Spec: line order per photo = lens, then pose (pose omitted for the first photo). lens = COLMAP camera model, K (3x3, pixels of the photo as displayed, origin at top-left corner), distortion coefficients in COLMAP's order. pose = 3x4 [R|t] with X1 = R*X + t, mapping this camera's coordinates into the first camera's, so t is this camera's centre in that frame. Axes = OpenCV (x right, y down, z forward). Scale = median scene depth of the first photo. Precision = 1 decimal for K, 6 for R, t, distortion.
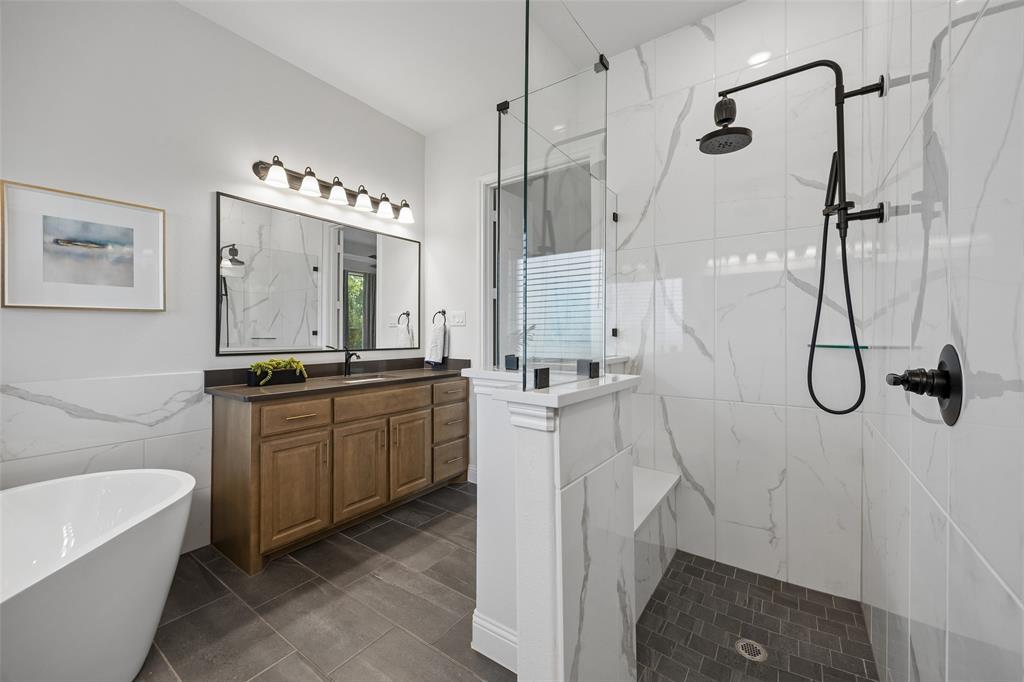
lens RADIAL K [[391.5, 0, 512.0], [0, 391.5, 341.0], [0, 0, 1]] dist [0.014367, 0.000056]
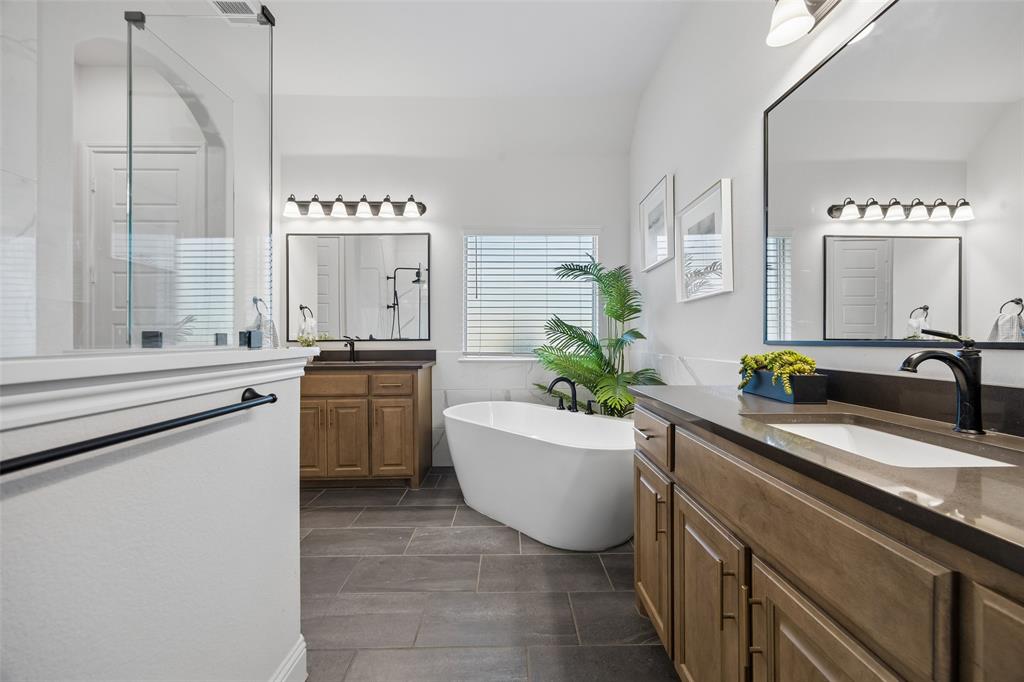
lens RADIAL K [[391.5, 0, 512.0], [0, 391.5, 341.0], [0, 0, 1]] dist [0.014367, 0.000056]
pose [[-0.811303, 0.005294, -0.584602, 0.038070], [0.002009, 0.999978, 0.006268, 0.032581], [0.584622, 0.003911, -0.811296, 1.662276]]
